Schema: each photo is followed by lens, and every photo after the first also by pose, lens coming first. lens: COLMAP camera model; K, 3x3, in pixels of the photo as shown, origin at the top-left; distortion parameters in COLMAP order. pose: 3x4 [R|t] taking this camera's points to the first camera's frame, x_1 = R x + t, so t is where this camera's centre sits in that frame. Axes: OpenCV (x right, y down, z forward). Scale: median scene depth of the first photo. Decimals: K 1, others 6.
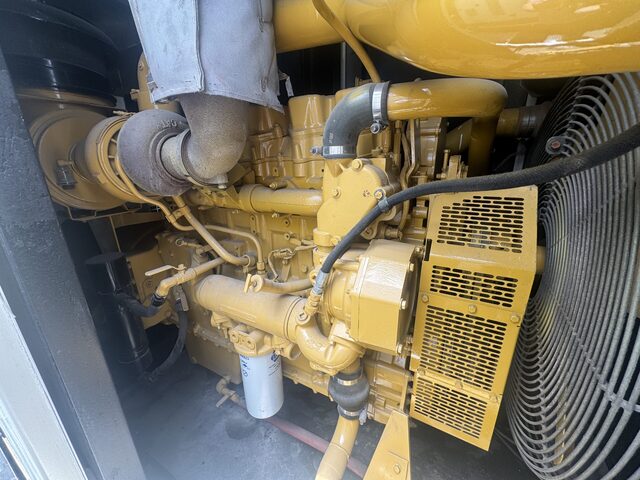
lens RADIAL K [[256.0, 0, 318.0], [0, 256.0, 241.3], [0, 0, 1]] dist [0.002080, 0.000044]
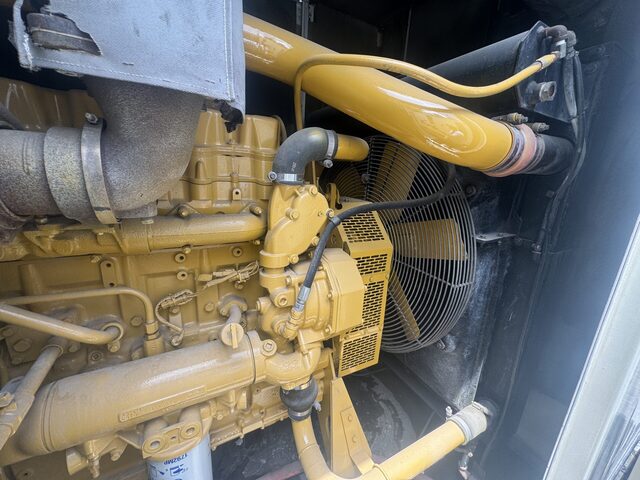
lens RADIAL K [[256.0, 0, 317.5], [0, 256.0, 241.5], [0, 0, 1]] dist [0.002080, 0.000044]
pose [[0.534691, -0.171072, 0.827551, -0.821820], [0.203718, 0.976507, 0.070239, -0.140549], [-0.820125, 0.131031, 0.556979, 0.330889]]
